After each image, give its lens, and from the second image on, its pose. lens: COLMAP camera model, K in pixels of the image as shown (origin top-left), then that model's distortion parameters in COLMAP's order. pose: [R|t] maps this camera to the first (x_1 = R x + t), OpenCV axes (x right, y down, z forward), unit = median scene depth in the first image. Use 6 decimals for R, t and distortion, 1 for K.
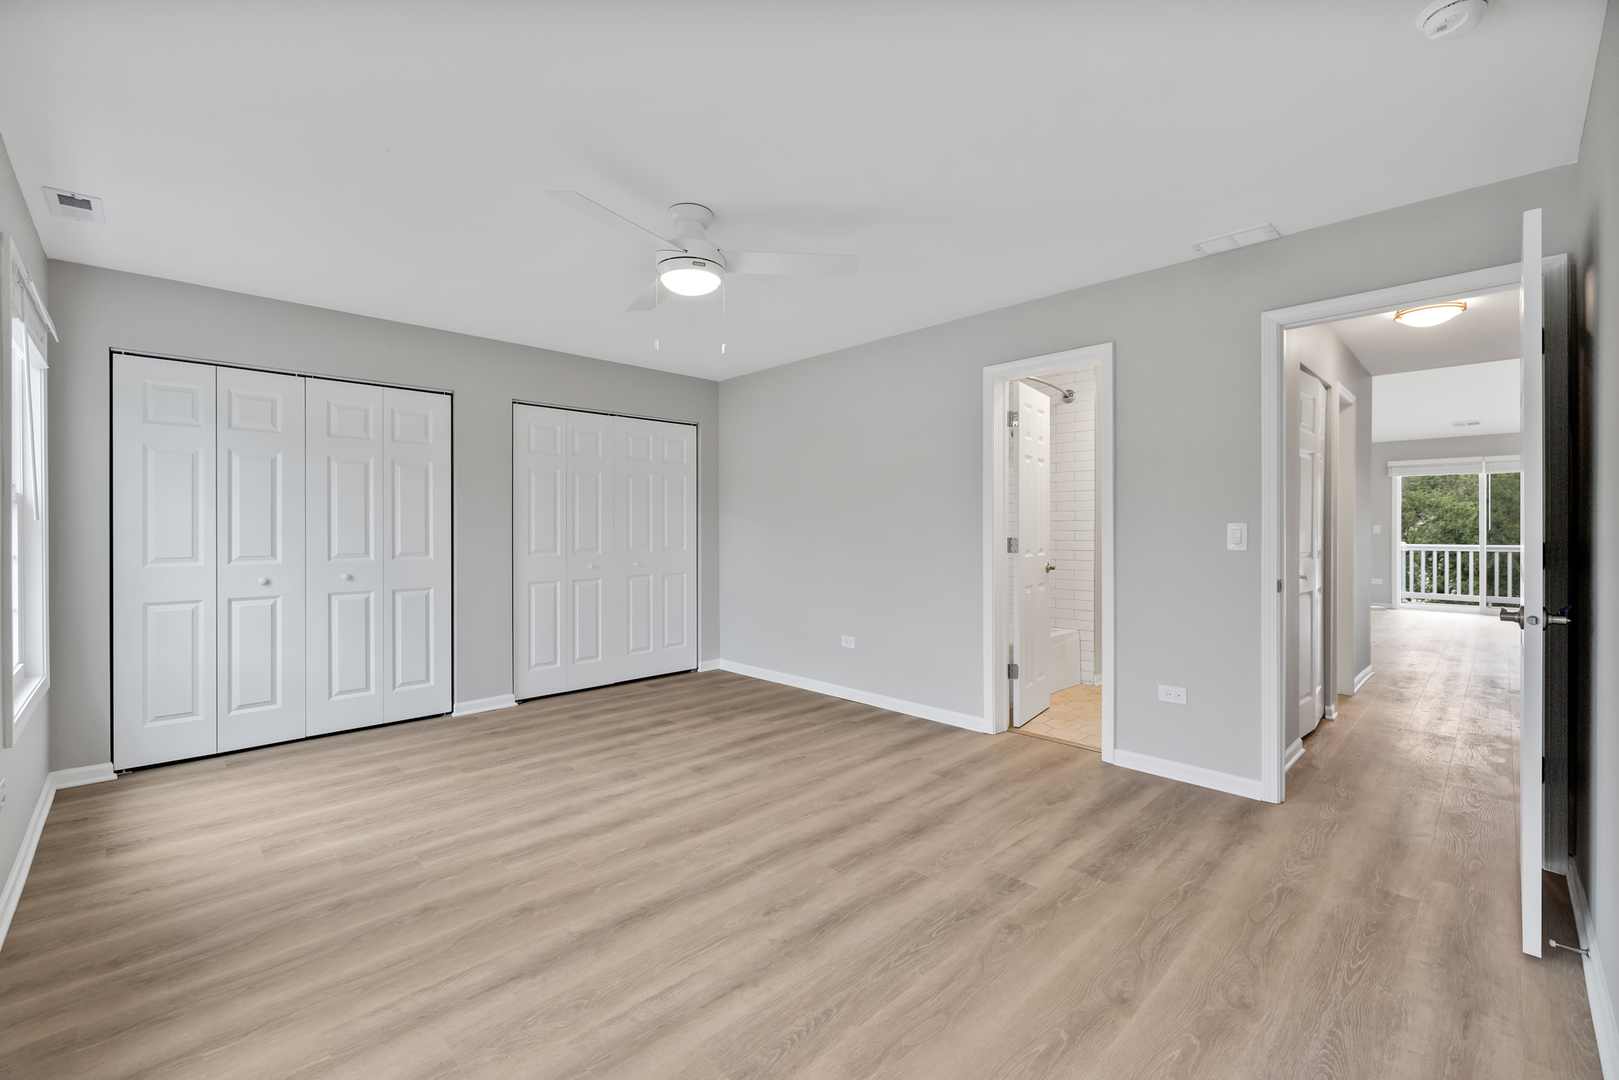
lens RADIAL K [[690.8, 0, 803.8], [0, 690.8, 534.5], [0, 0, 1]] dist [-0.004026, 0.001167]
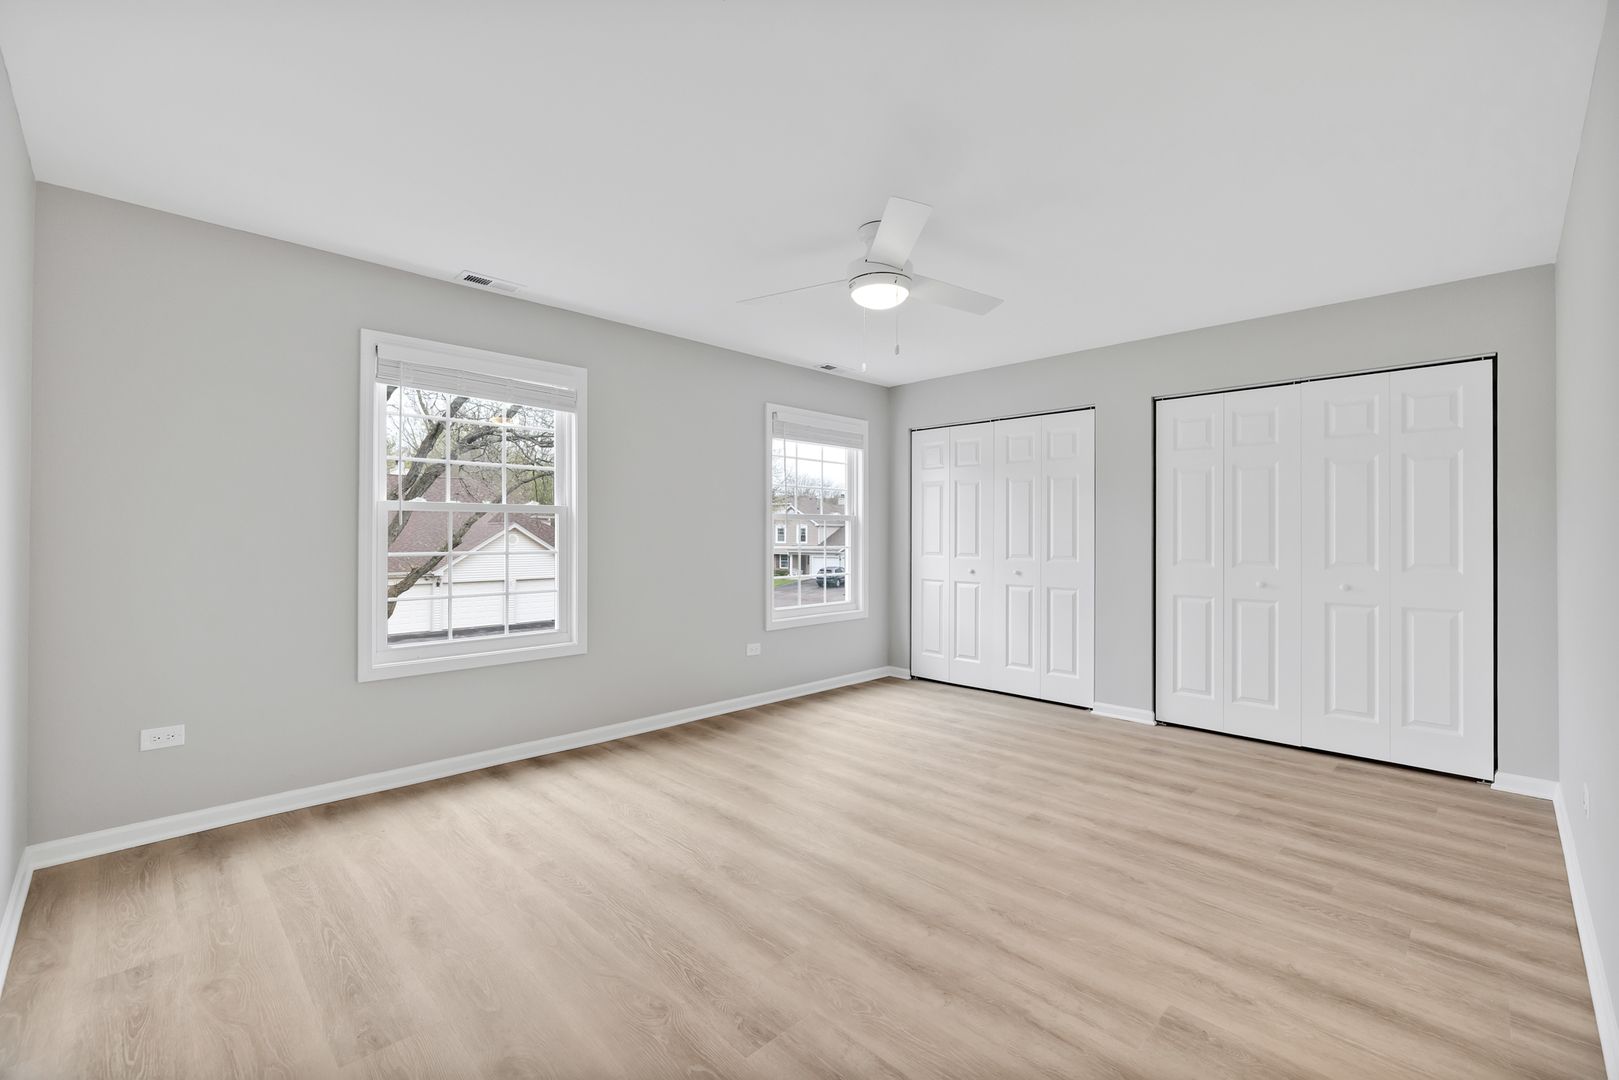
lens RADIAL K [[690.8, 0, 802.9], [0, 690.8, 538.3], [0, 0, 1]] dist [-0.004026, 0.001167]
pose [[-0.002769, 0.009061, -0.999955, 0.658213], [-0.012442, 0.999881, 0.009095, -0.008325], [0.999919, 0.012466, -0.002656, 0.676533]]
